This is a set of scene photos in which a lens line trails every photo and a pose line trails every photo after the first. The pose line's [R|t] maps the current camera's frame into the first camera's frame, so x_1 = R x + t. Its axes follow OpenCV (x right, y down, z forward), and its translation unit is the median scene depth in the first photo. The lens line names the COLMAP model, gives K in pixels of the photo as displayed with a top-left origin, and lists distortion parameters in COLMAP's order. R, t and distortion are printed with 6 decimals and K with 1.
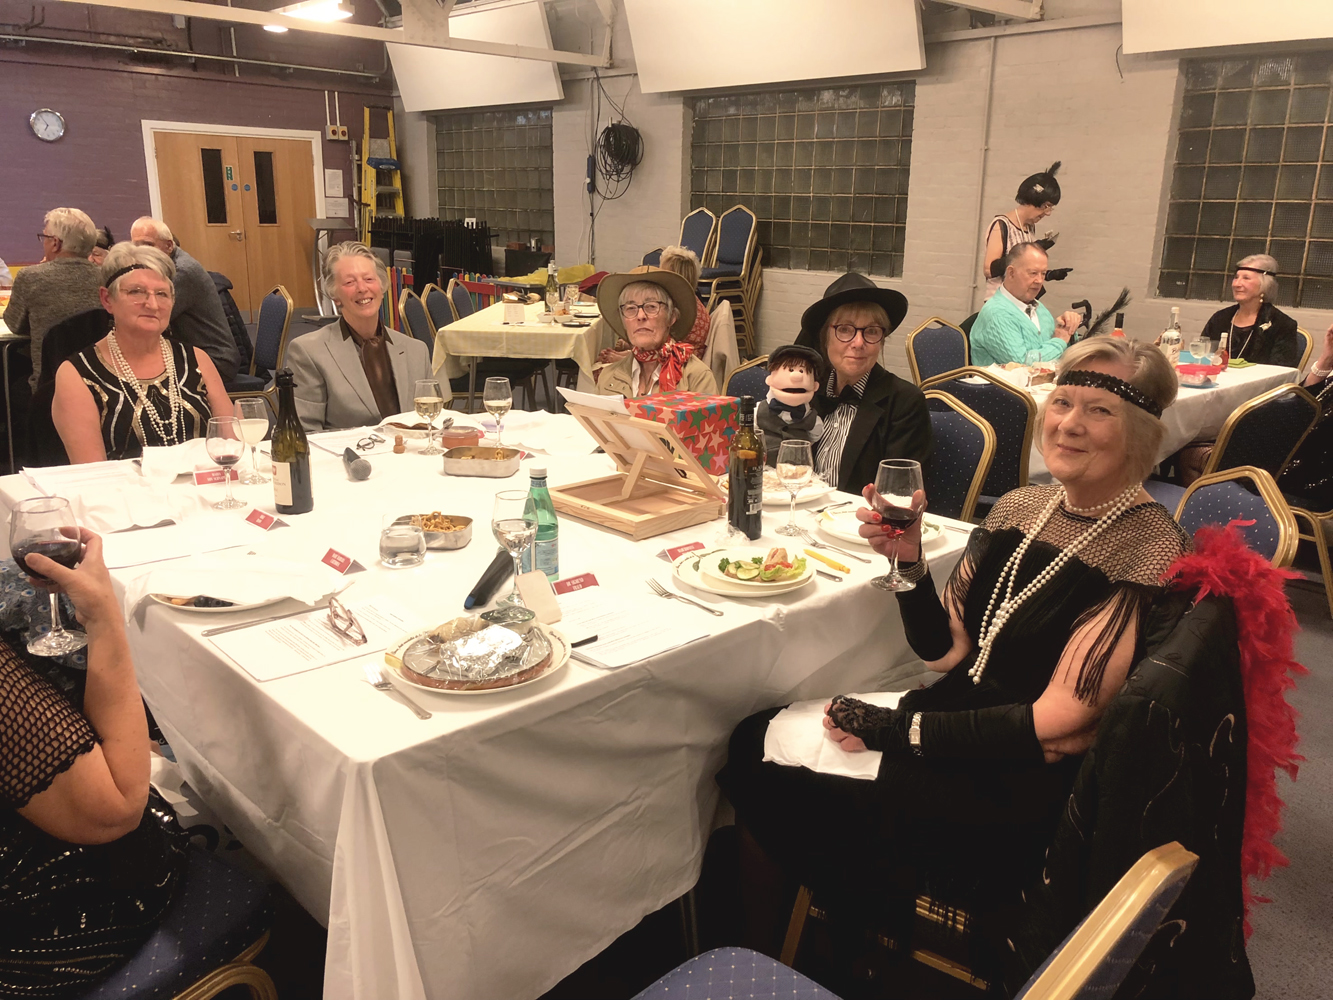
lens RADIAL K [[1097.5, 0, 667.8], [0, 1097.5, 499.7], [0, 0, 1]] dist [0.012267, 0.007482]
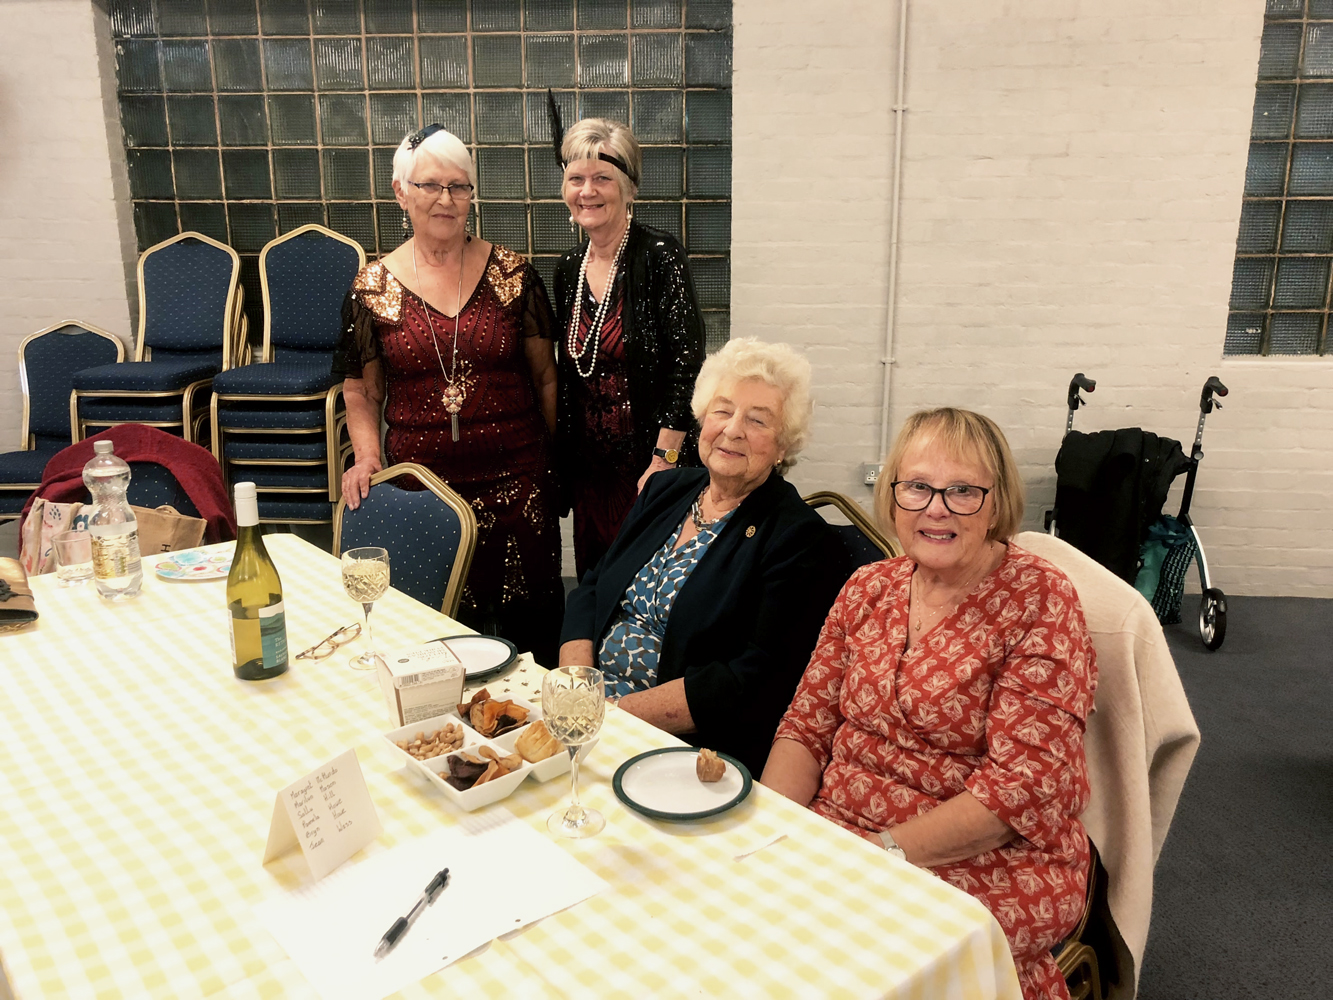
lens RADIAL K [[1097.5, 0, 665.6], [0, 1097.5, 500.5], [0, 0, 1]] dist [0.012267, 0.007482]
pose [[0.722749, -0.187165, 0.665285, -0.187162], [0.199963, 0.978089, 0.057931, -0.186384], [-0.661550, 0.091163, 0.744339, 0.694208]]
